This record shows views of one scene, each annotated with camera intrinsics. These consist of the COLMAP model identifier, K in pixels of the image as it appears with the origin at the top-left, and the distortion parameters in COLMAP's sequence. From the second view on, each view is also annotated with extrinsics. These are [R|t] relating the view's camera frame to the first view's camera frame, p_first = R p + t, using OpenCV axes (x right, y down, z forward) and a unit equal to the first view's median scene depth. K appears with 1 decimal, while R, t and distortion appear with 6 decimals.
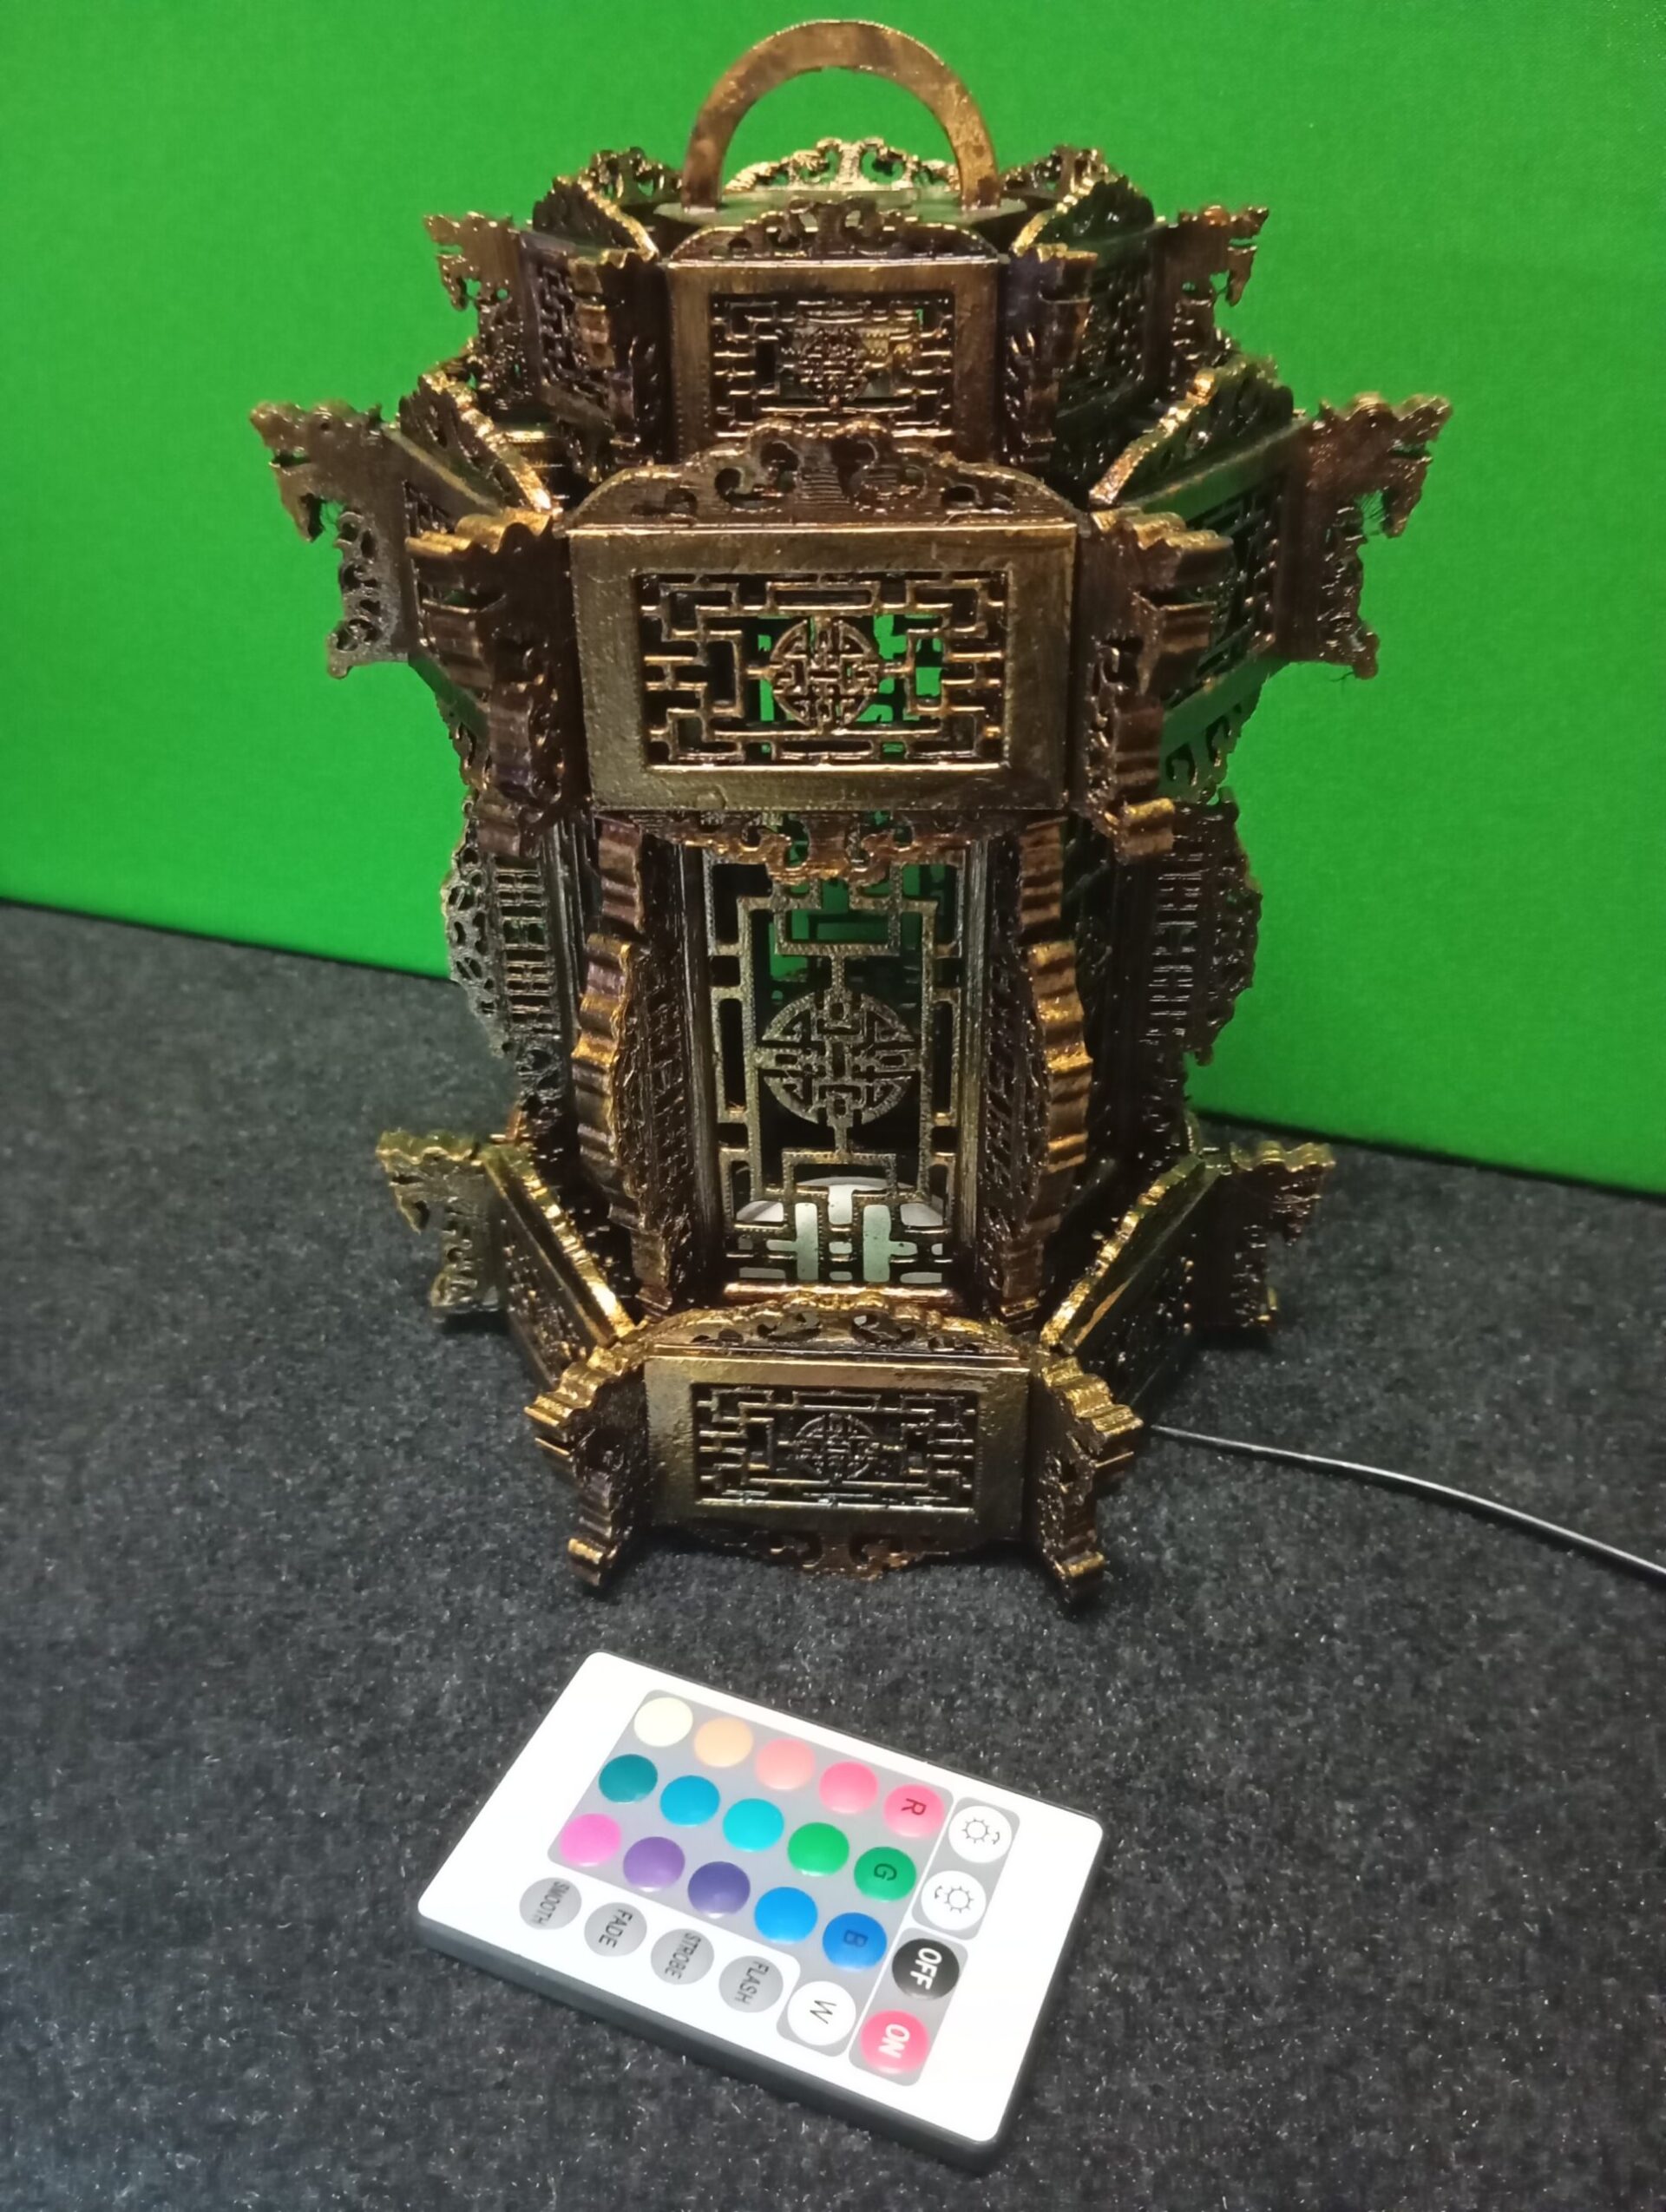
lens RADIAL K [[1874.3, 0, 823.4], [0, 1874.3, 1075.0], [0, 0, 1]] dist [0.095789, -0.239667]
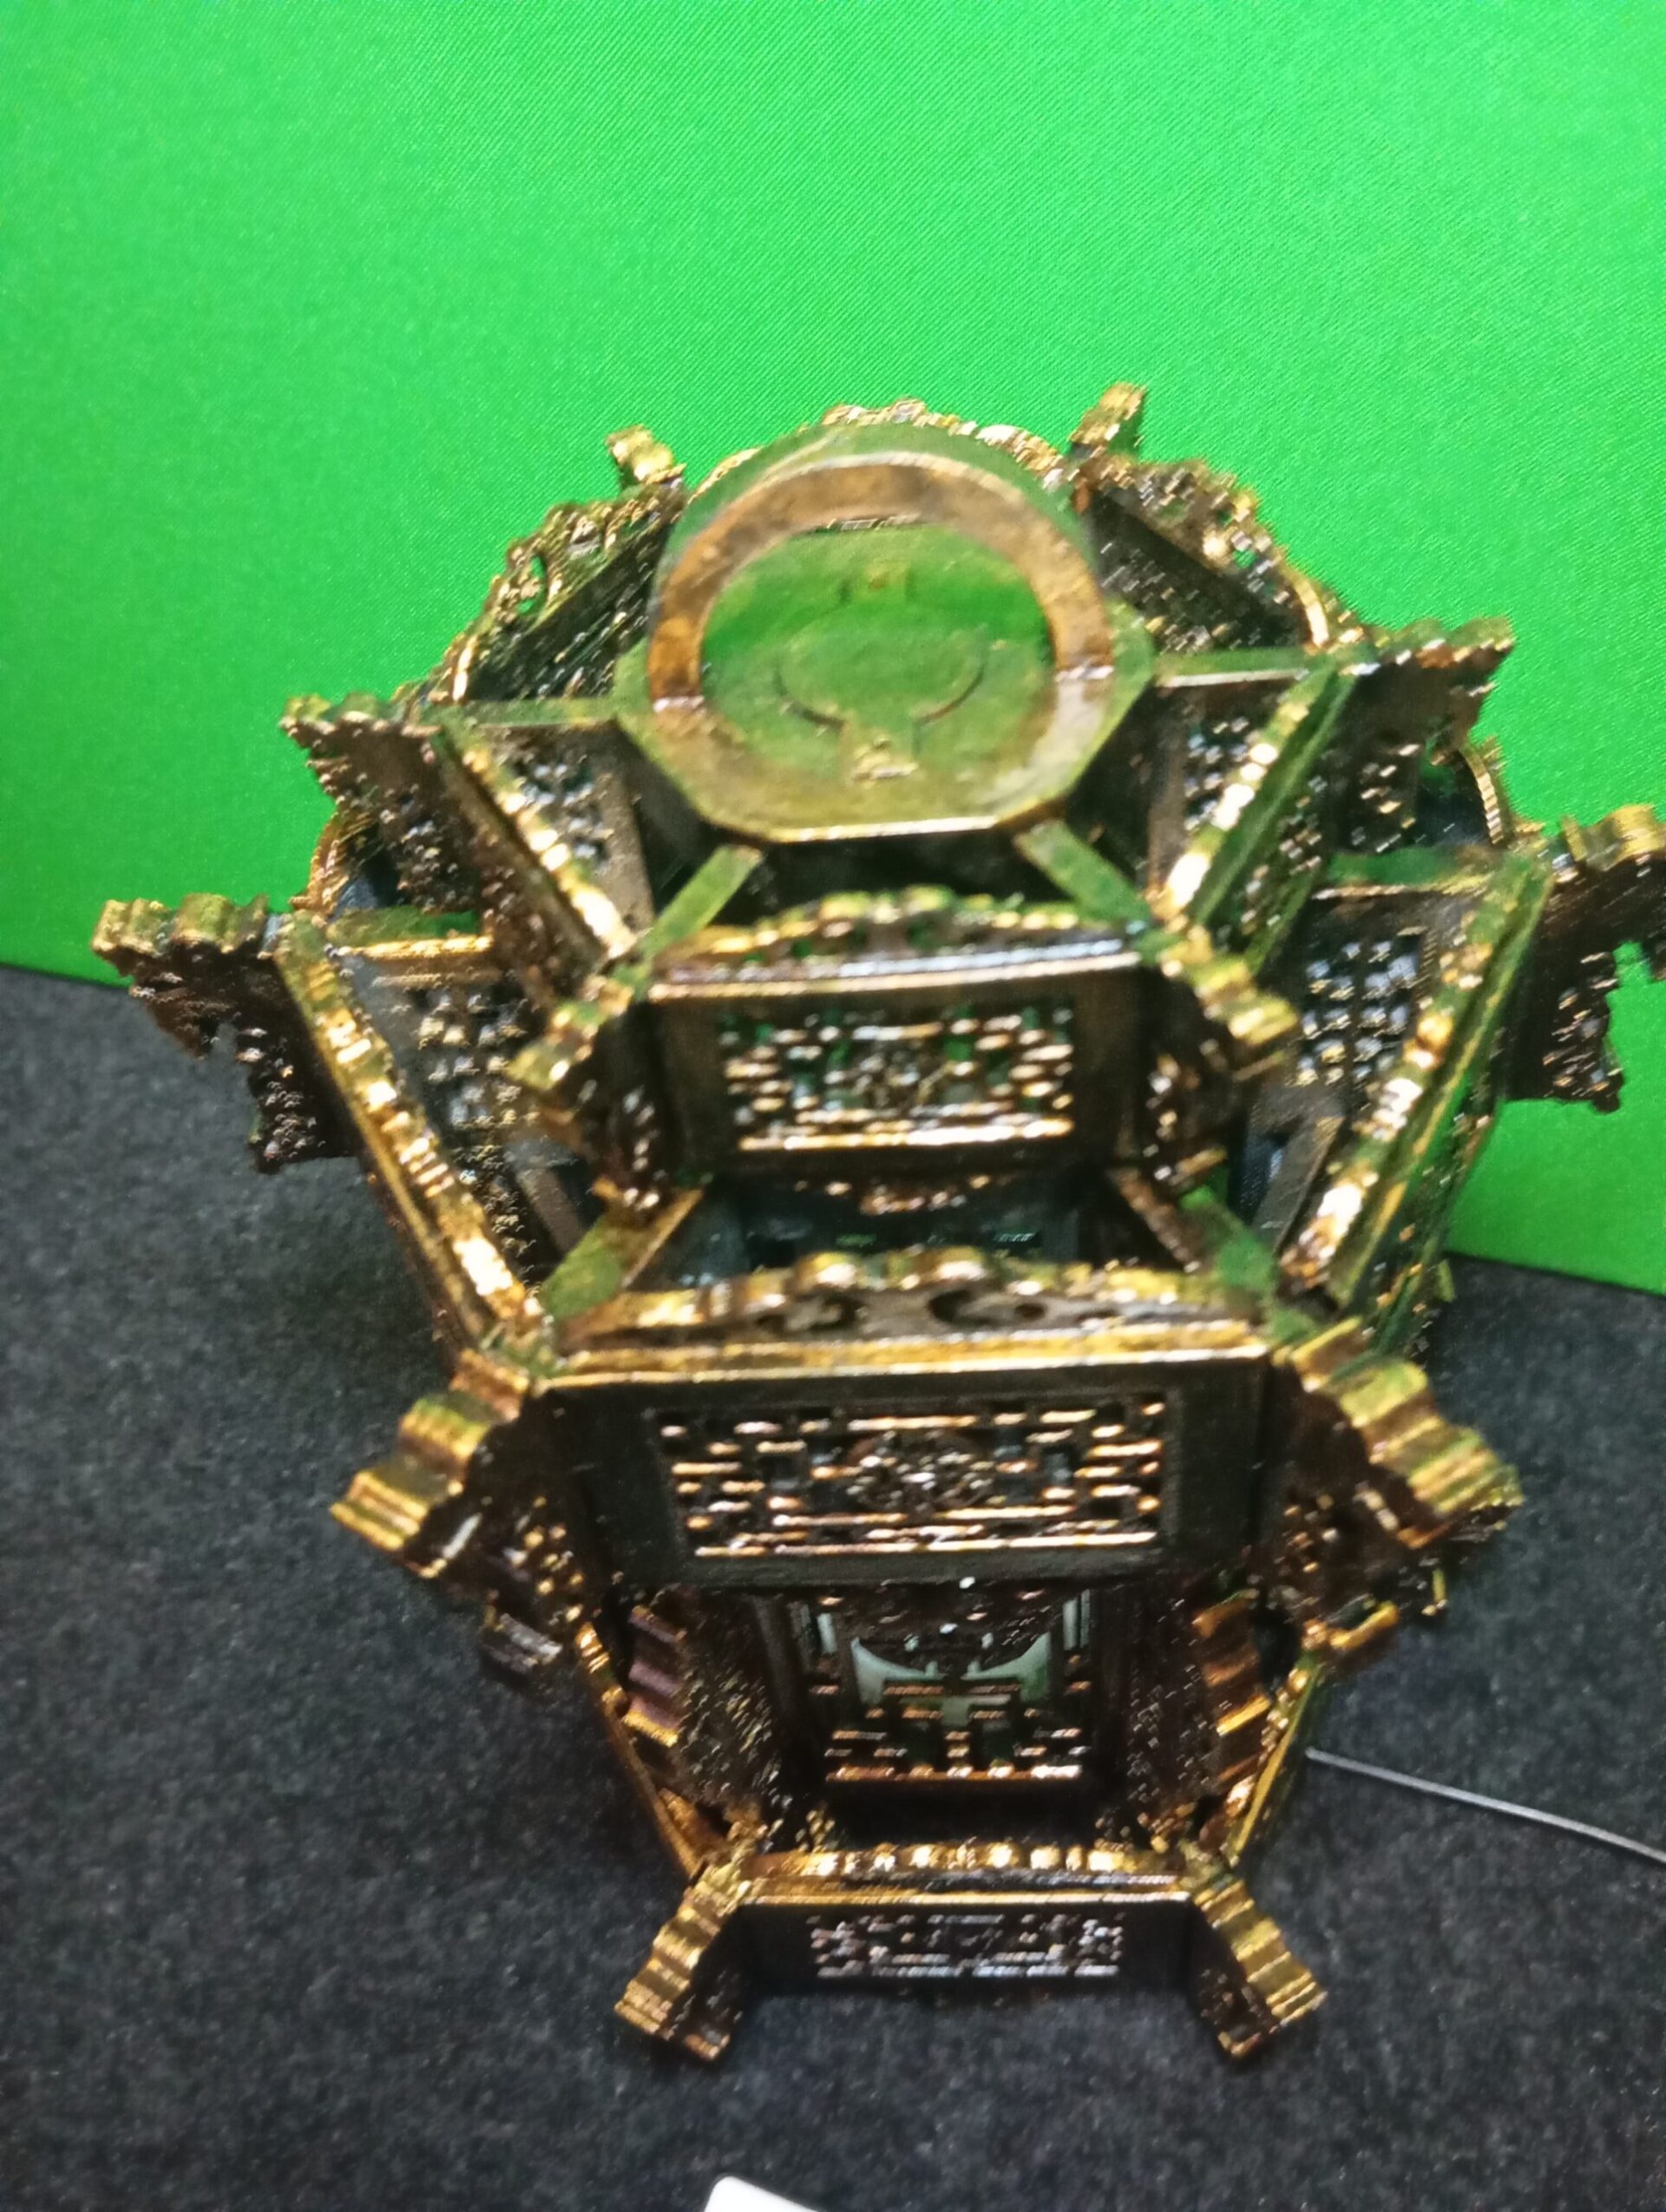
lens RADIAL K [[1874.3, 0, 823.4], [0, 1874.3, 1075.0], [0, 0, 1]] dist [0.095789, -0.239667]
pose [[0.996460, -0.078200, -0.030856, -0.001564], [0.083726, 0.956201, 0.280481, -0.474654], [0.007571, -0.282072, 0.959363, 0.278816]]
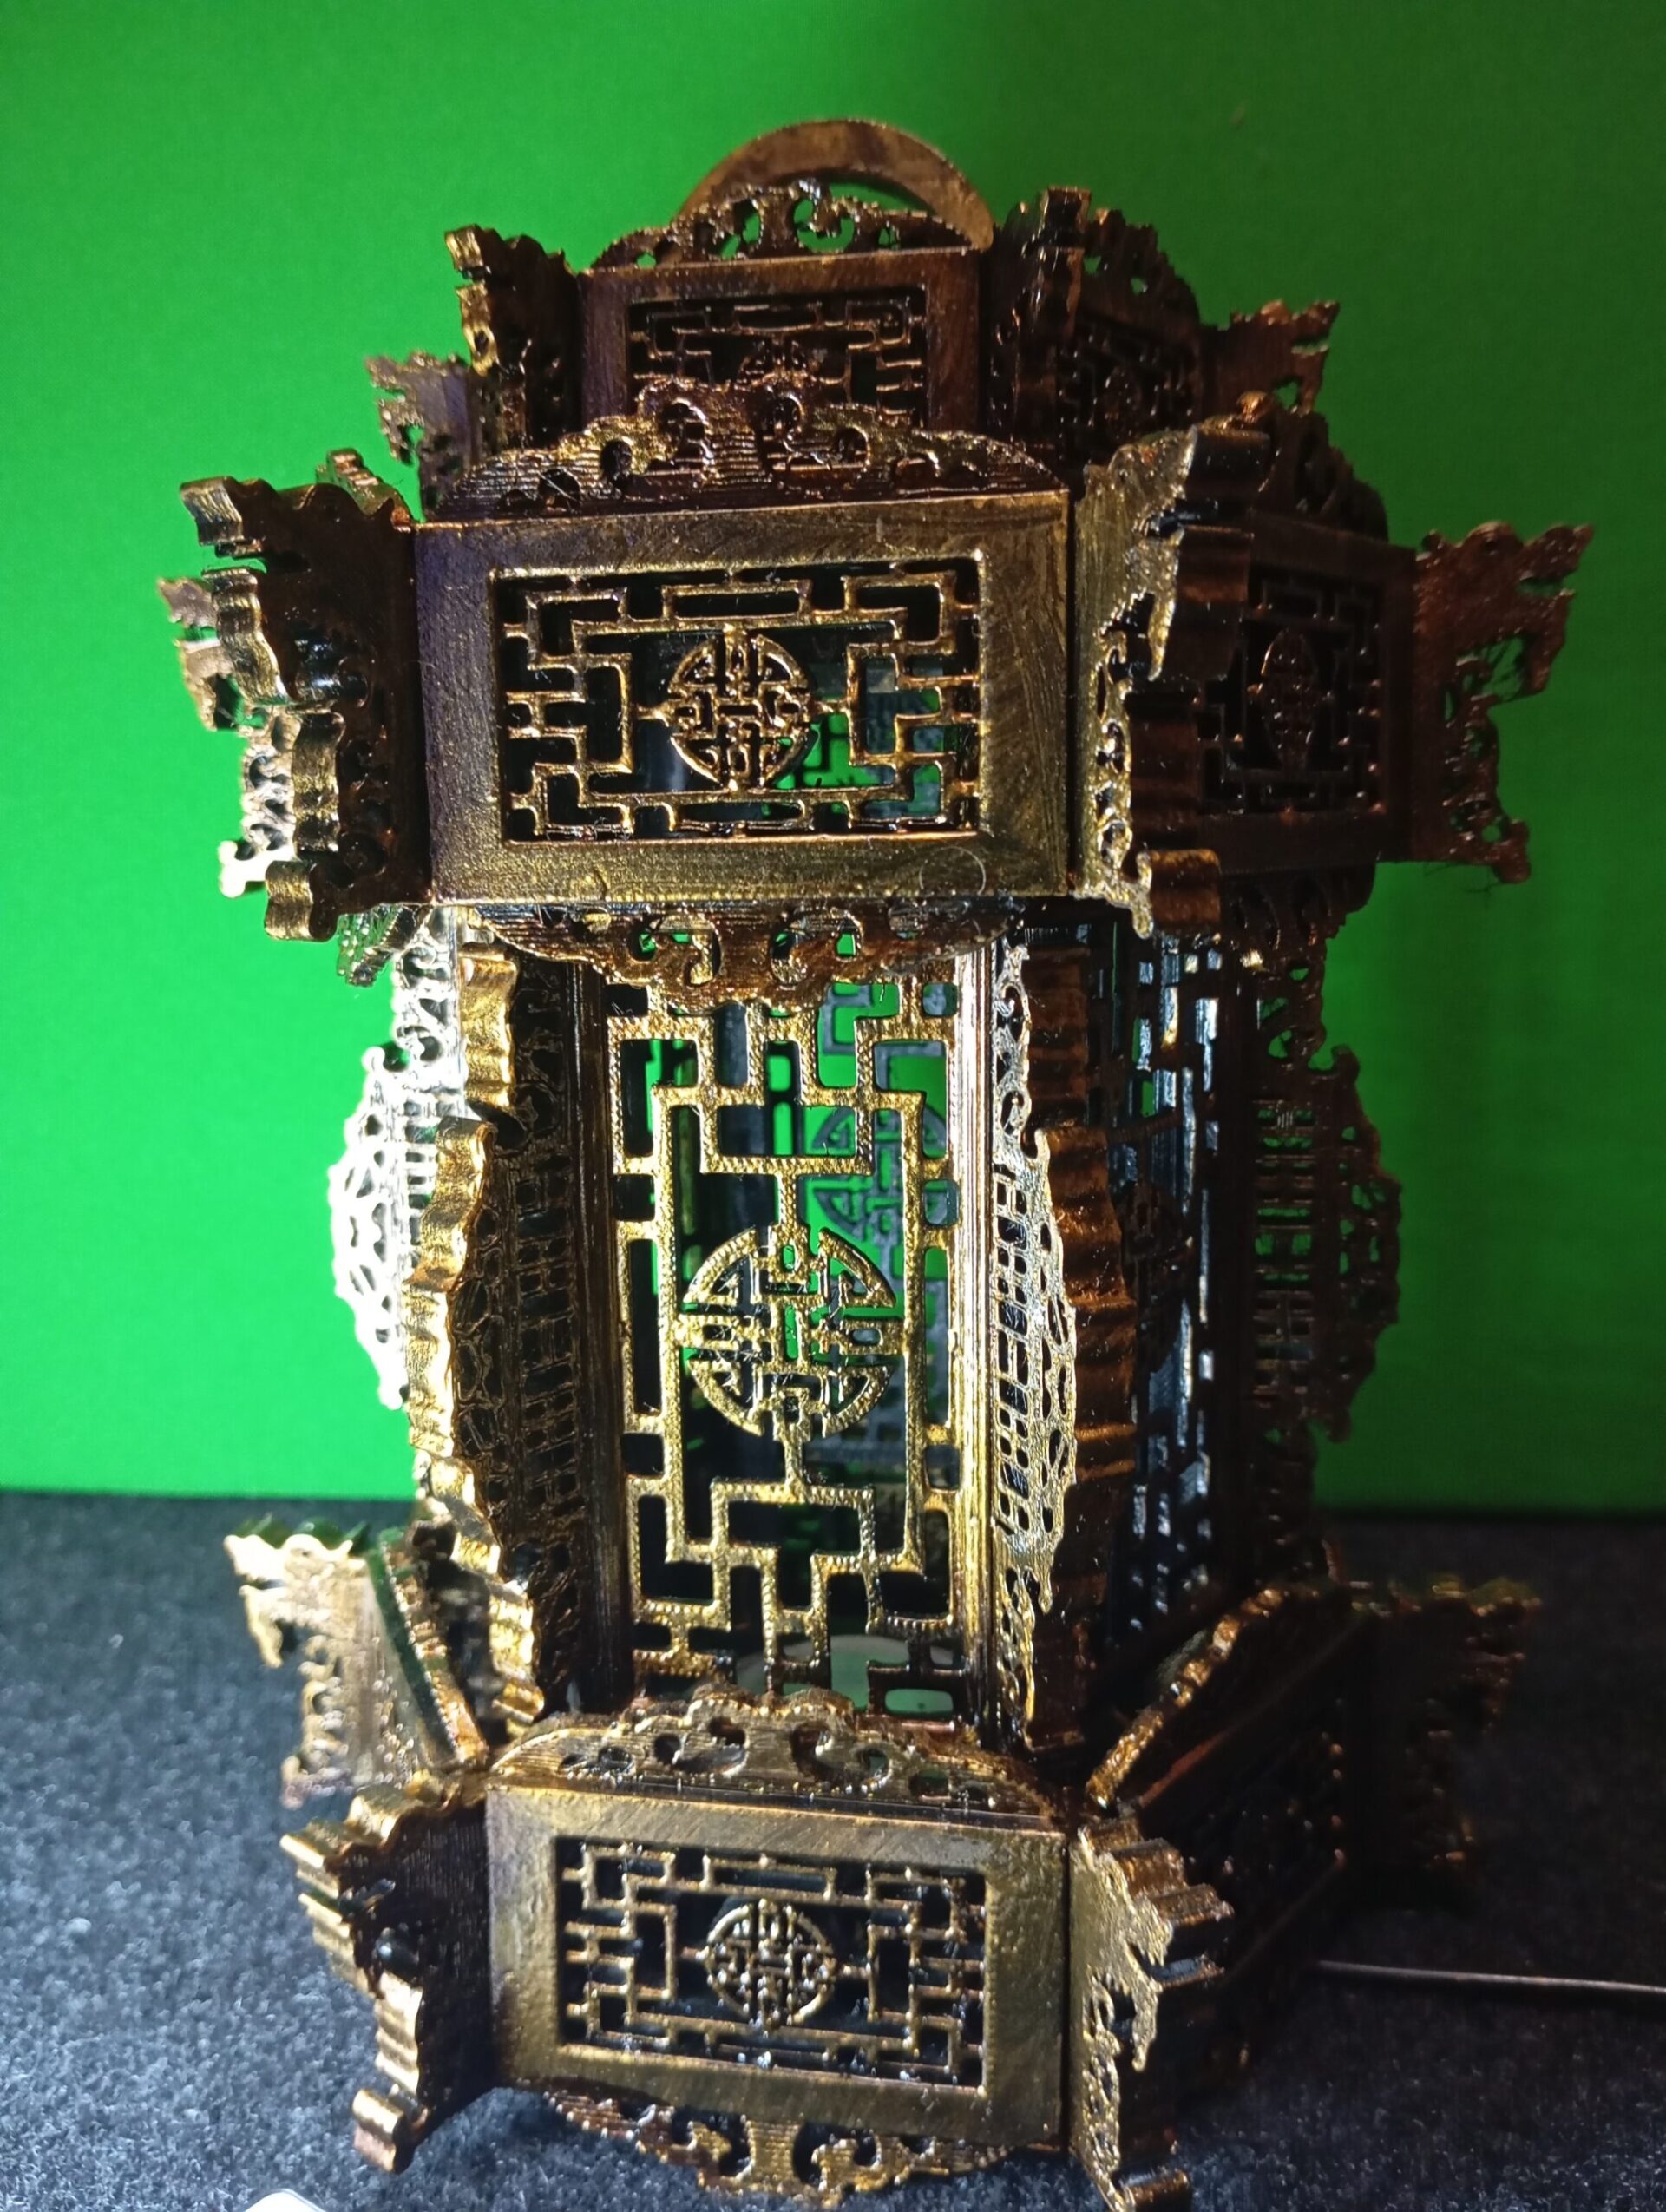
lens RADIAL K [[1874.3, 0, 823.4], [0, 1874.3, 1075.0], [0, 0, 1]] dist [0.095789, -0.239667]
pose [[0.993787, 0.014048, -0.110410, 0.097543], [-0.053525, 0.930081, -0.363435, 0.156981], [0.097585, 0.367086, 0.925054, 0.304395]]
